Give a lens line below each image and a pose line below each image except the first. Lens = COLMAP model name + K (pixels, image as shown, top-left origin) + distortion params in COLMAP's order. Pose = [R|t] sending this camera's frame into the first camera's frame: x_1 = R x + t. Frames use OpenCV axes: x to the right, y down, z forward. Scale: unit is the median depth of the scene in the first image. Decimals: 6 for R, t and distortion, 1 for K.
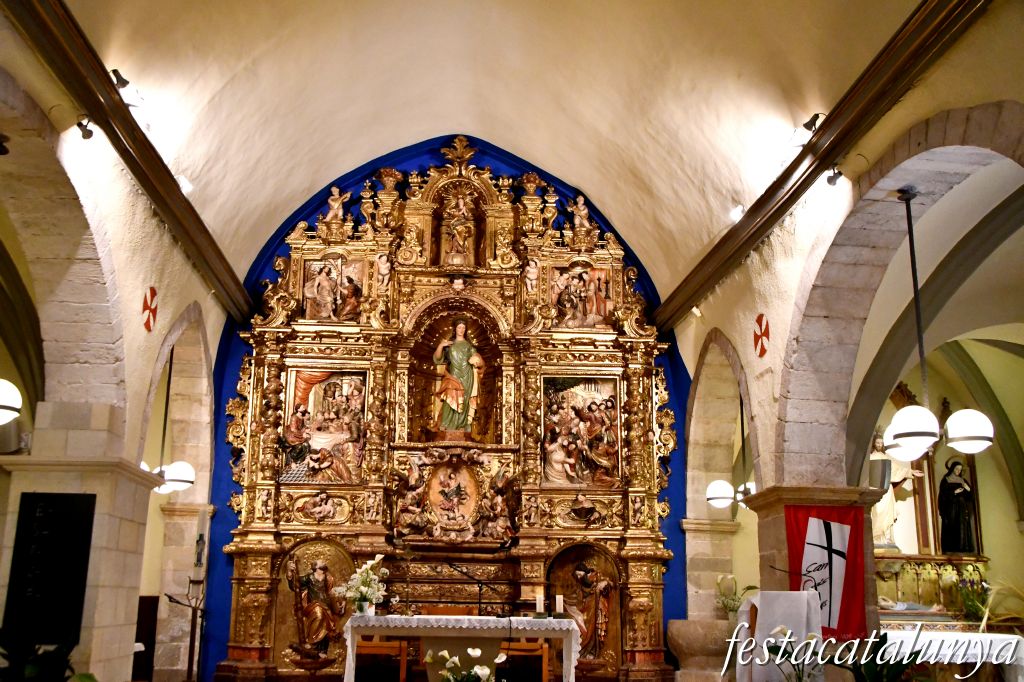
lens RADIAL K [[948.2, 0, 512.0], [0, 948.2, 341.0], [0, 0, 1]] dist [0.000463, -0.000041]
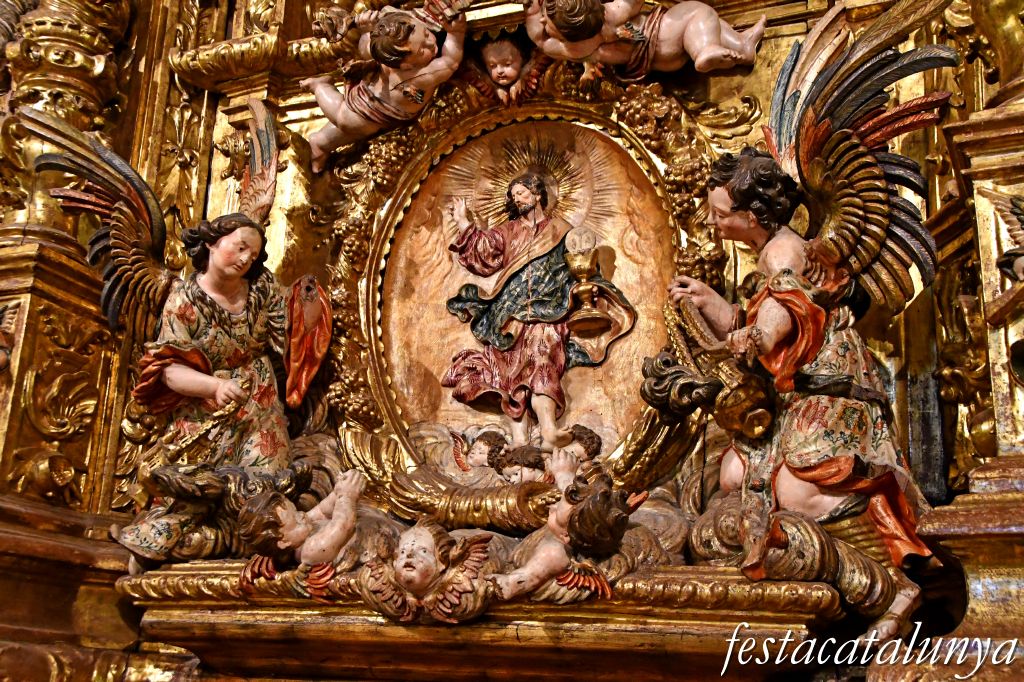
lens RADIAL K [[1207.1, 0, 512.0], [0, 1207.1, 341.0], [0, 0, 1]] dist [0.003919, 0.002046]
pose [[0.888759, -0.105122, -0.446157, 0.023143], [0.081600, 0.994085, -0.071672, 0.182034], [0.451052, 0.027293, 0.892080, 0.826118]]
